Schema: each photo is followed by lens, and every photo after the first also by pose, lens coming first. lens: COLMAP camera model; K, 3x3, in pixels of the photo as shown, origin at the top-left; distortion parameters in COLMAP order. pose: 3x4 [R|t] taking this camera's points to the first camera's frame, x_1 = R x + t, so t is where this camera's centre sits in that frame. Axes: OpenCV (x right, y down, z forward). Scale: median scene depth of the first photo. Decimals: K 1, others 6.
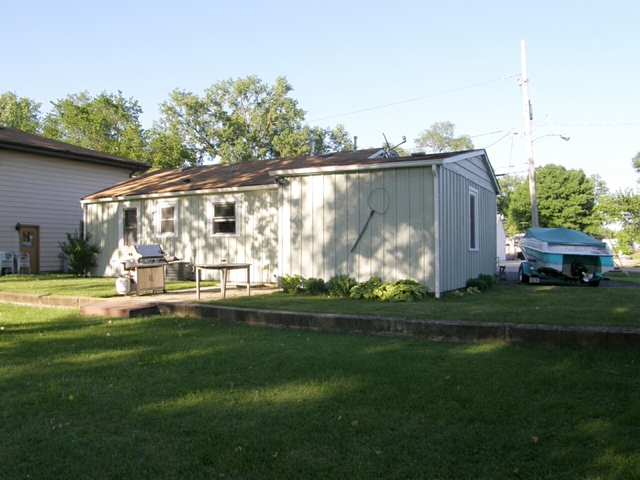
lens RADIAL K [[569.7, 0, 322.3], [0, 569.7, 250.4], [0, 0, 1]] dist [-0.158201, 0.134332]
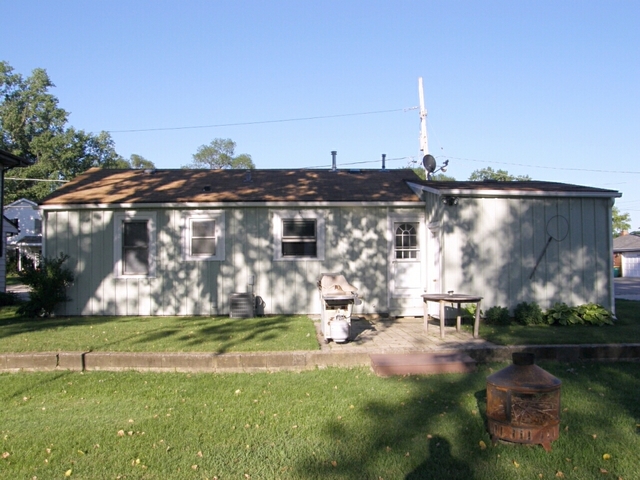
lens RADIAL K [[569.7, 0, 322.3], [0, 569.7, 250.4], [0, 0, 1]] dist [-0.158201, 0.134332]
pose [[0.852162, 0.012111, 0.523137, -0.539687], [0.004086, 0.999548, -0.029795, -0.012129], [-0.523262, 0.027528, 0.851727, 0.248833]]
